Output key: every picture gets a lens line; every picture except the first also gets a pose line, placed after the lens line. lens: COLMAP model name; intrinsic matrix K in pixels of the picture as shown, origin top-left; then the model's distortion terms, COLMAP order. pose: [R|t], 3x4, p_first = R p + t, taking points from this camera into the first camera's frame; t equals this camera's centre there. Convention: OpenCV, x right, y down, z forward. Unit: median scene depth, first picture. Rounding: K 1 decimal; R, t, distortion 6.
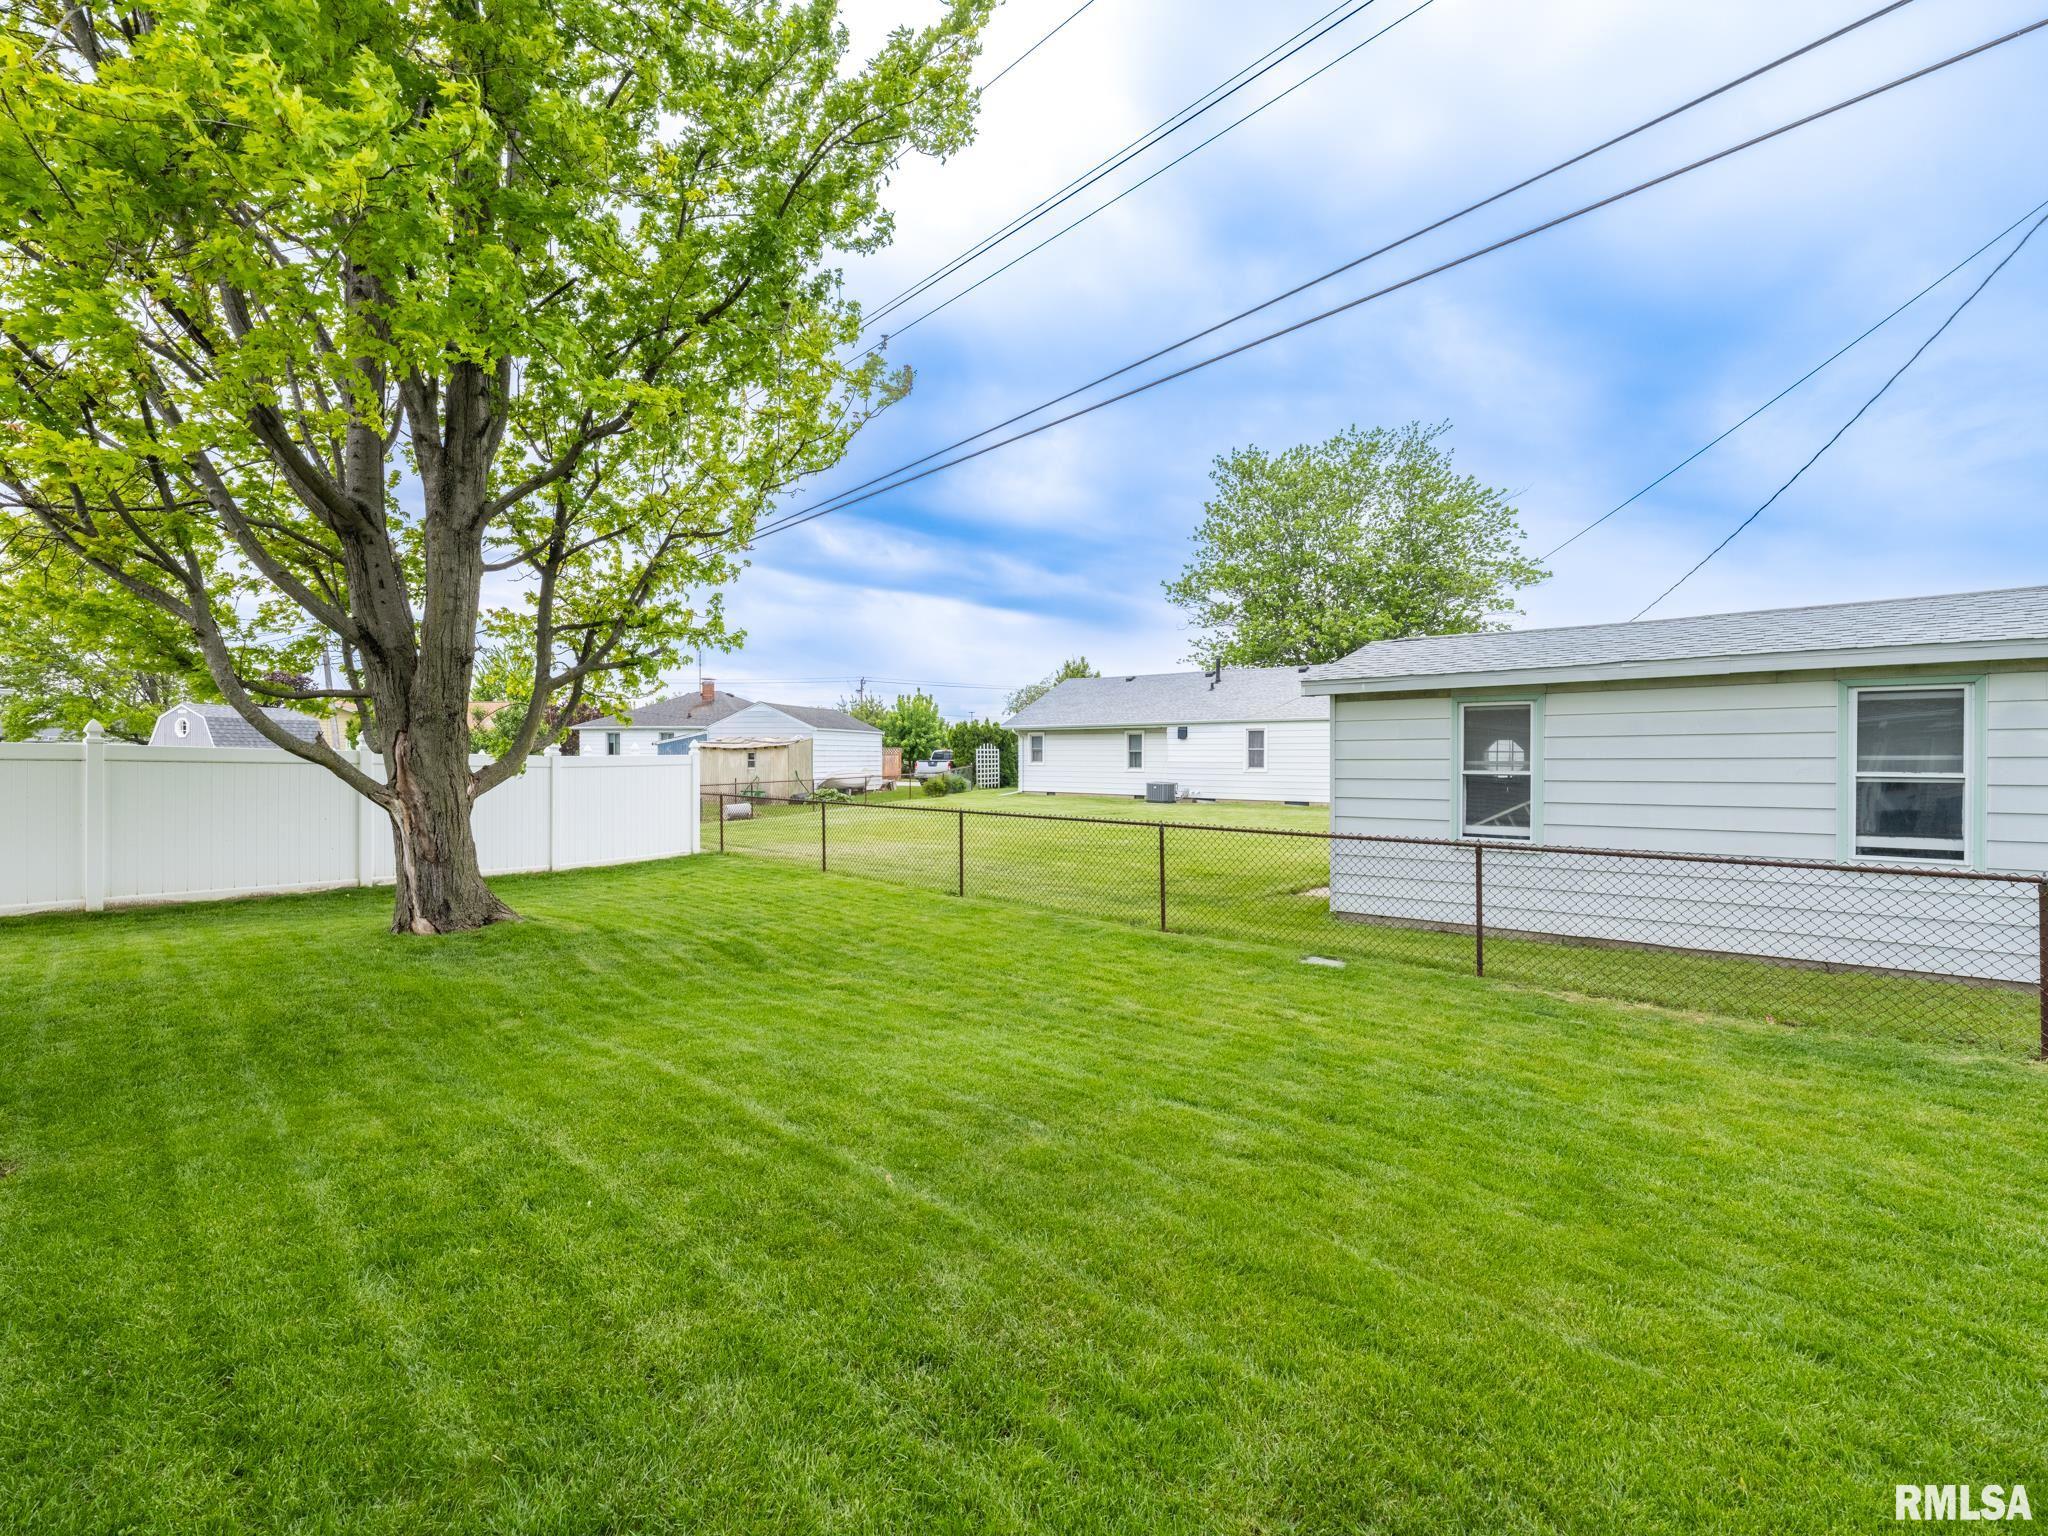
lens RADIAL K [[942.1, 0, 1012.8], [0, 942.1, 774.4], [0, 0, 1]] dist [-0.007399, -0.000361]
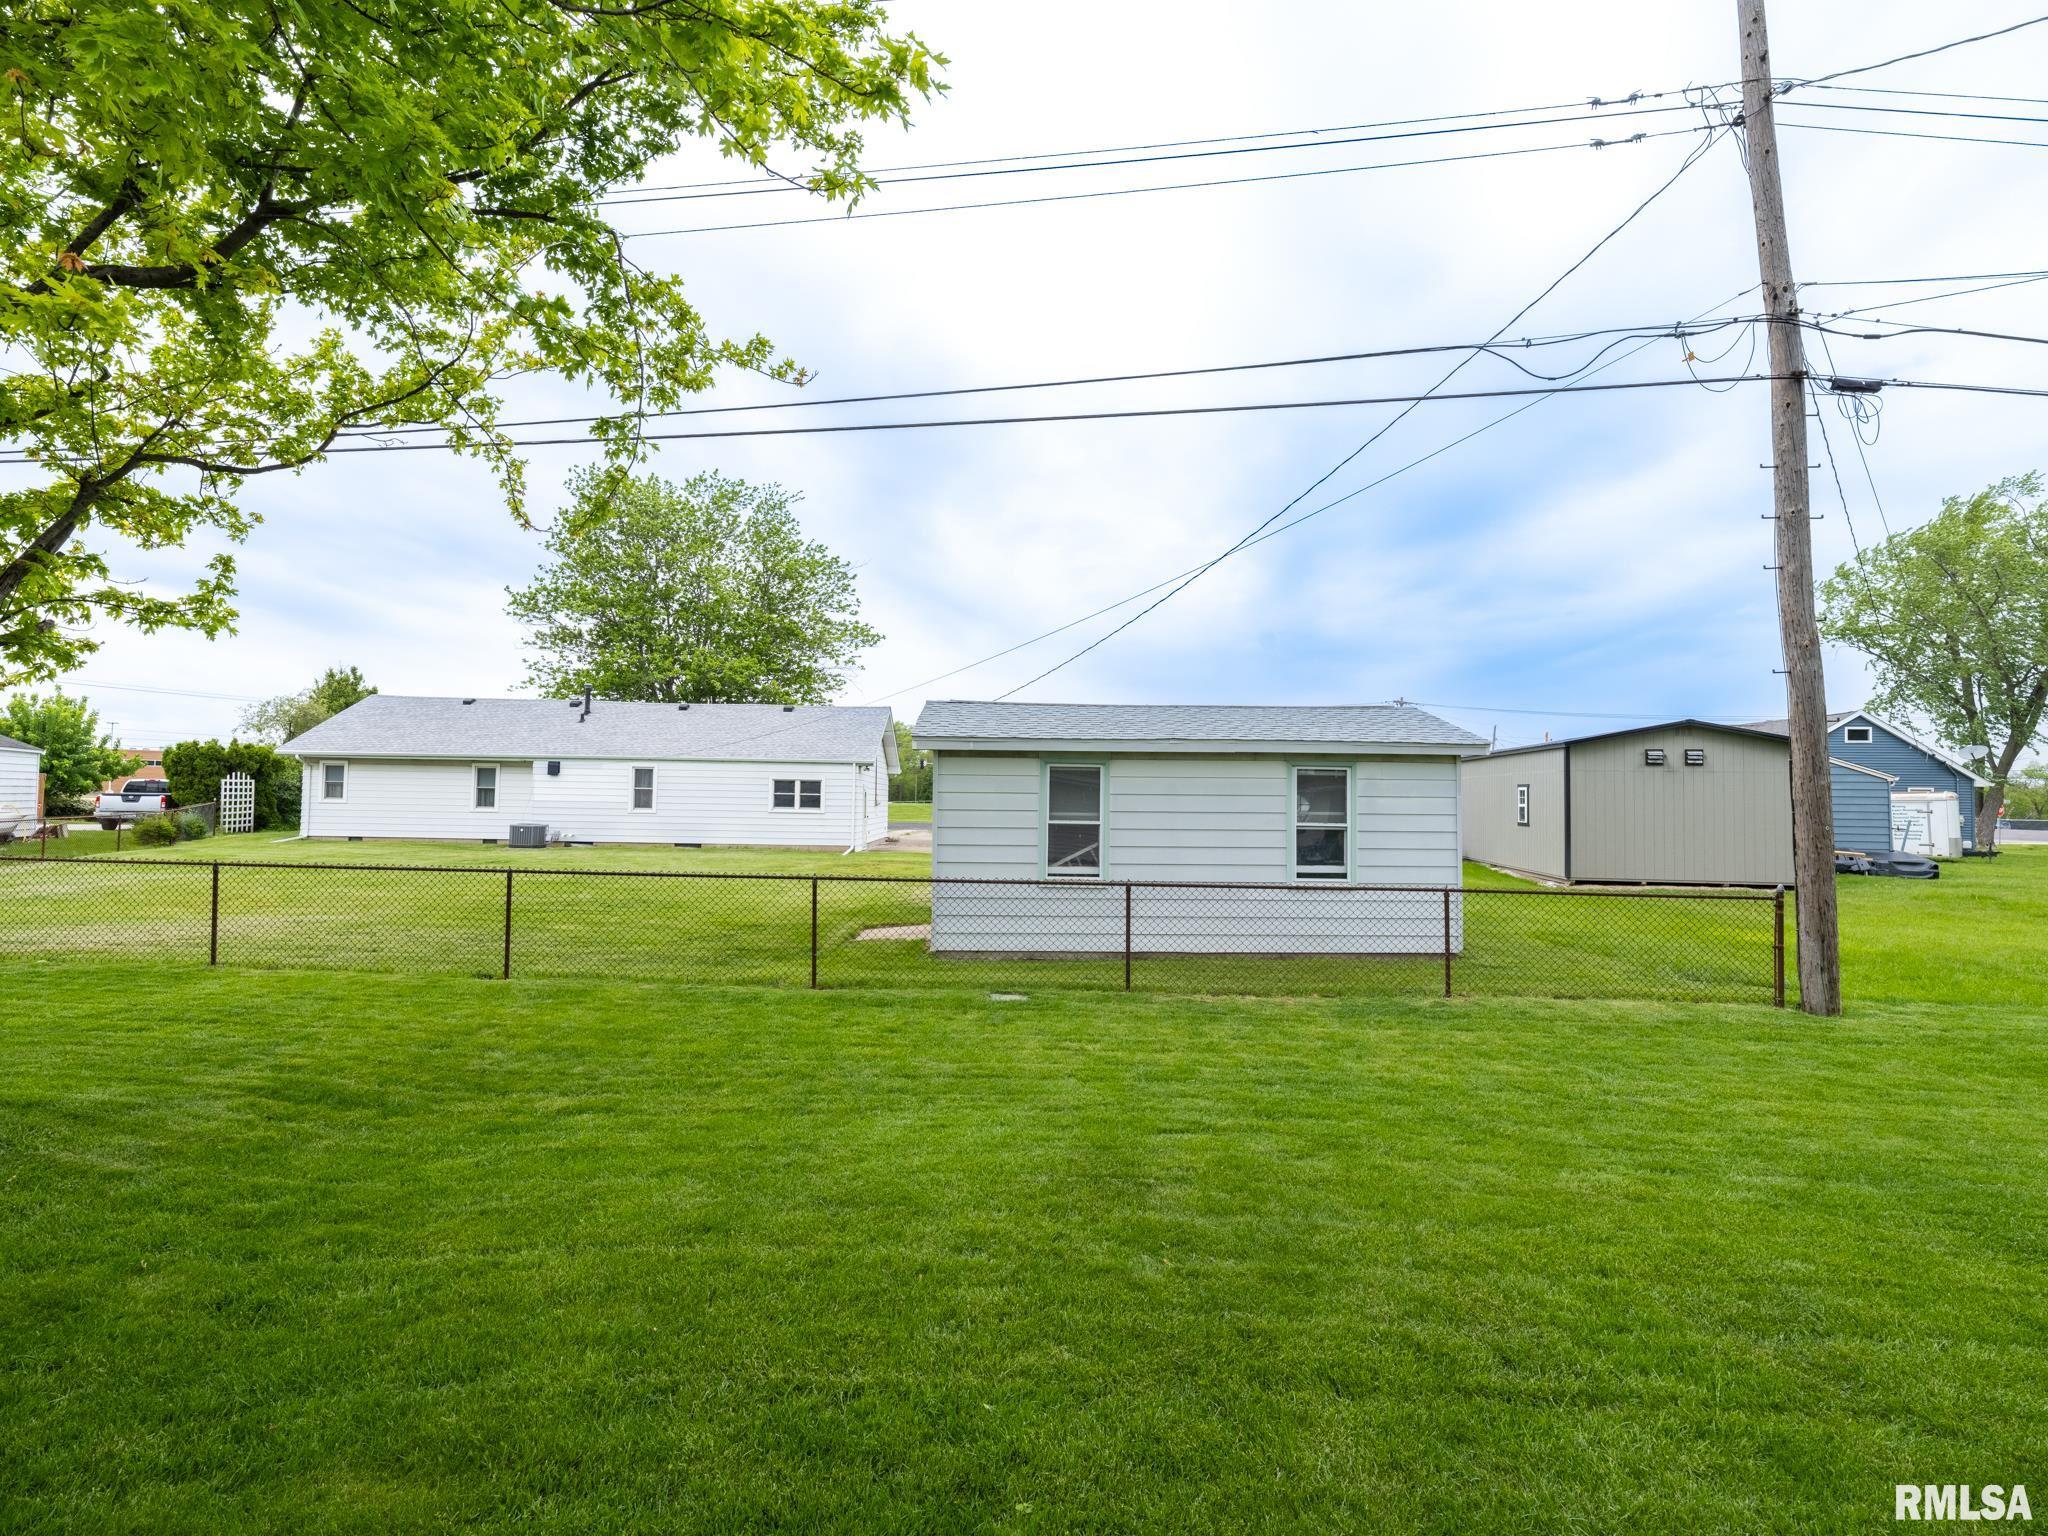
lens RADIAL K [[954.5, 0, 1024.0], [0, 954.5, 768.0], [0, 0, 1]] dist [-0.009241, 0.000039]
pose [[0.734932, 0.032495, 0.677362, -0.103320], [-0.002106, 0.998956, -0.045637, -0.004389], [-0.678137, 0.032114, 0.734233, 0.039587]]
